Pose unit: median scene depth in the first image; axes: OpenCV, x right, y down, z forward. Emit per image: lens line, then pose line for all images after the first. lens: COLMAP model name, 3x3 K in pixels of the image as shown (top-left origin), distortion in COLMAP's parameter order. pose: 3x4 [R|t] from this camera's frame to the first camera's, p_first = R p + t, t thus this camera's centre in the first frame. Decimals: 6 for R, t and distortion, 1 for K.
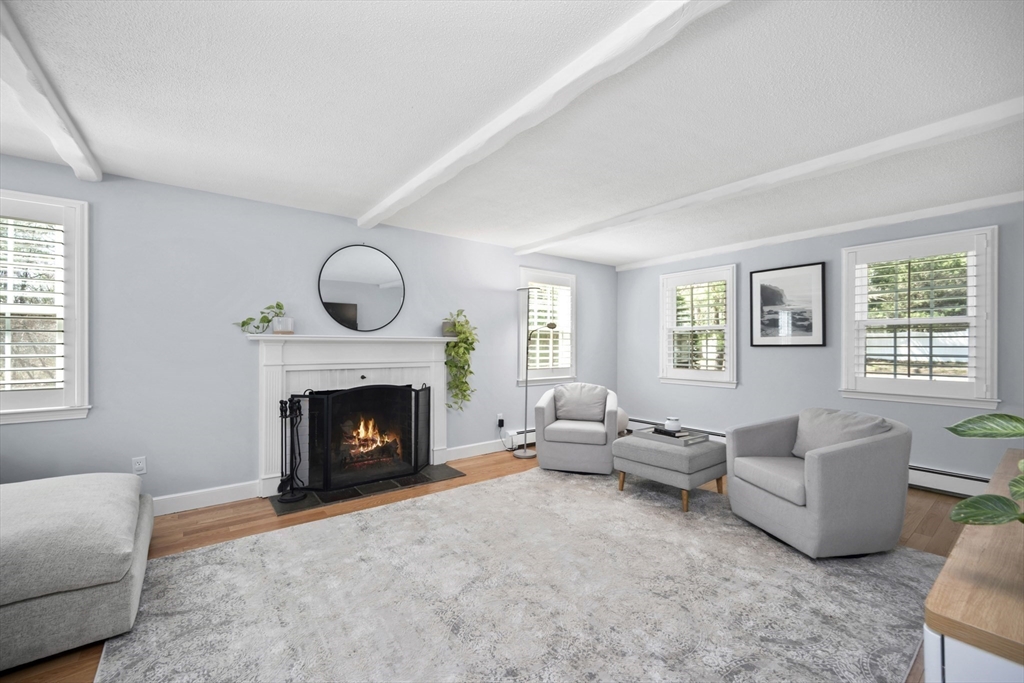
lens RADIAL K [[413.4, 0, 486.3], [0, 413.4, 346.8], [0, 0, 1]] dist [0.001598, -0.000881]
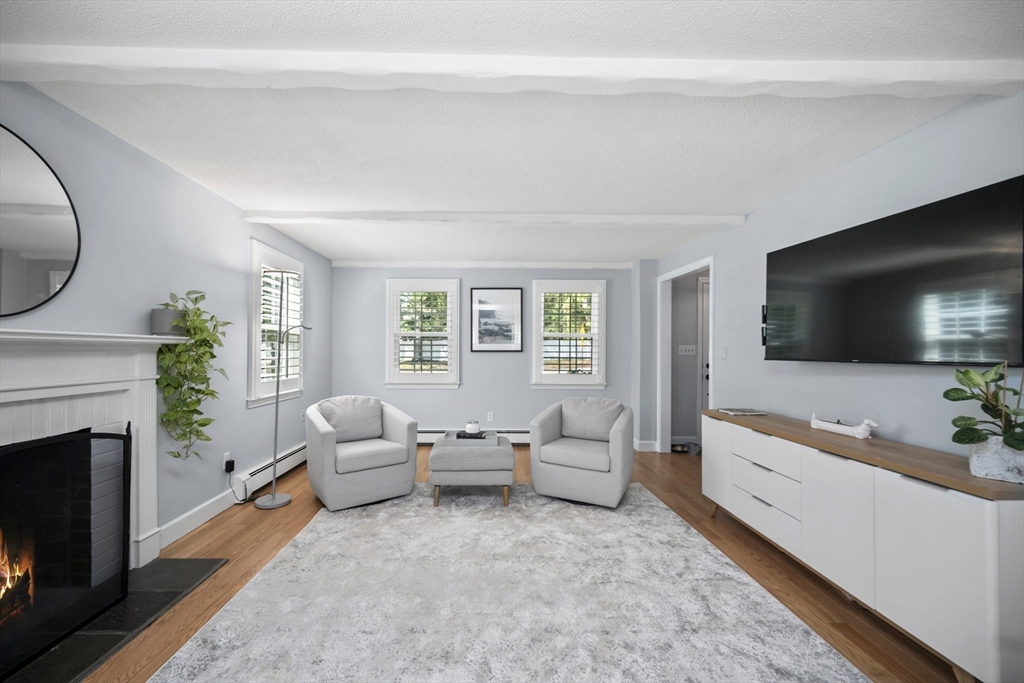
lens RADIAL K [[413.4, 0, 509.4], [0, 413.4, 351.4], [0, 0, 1]] dist [0.001598, -0.000881]
pose [[0.571959, 0.000841, 0.820282, -0.317211], [-0.002407, 0.999997, 0.000653, -0.003660], [-0.820279, -0.002348, 0.571959, 0.302239]]
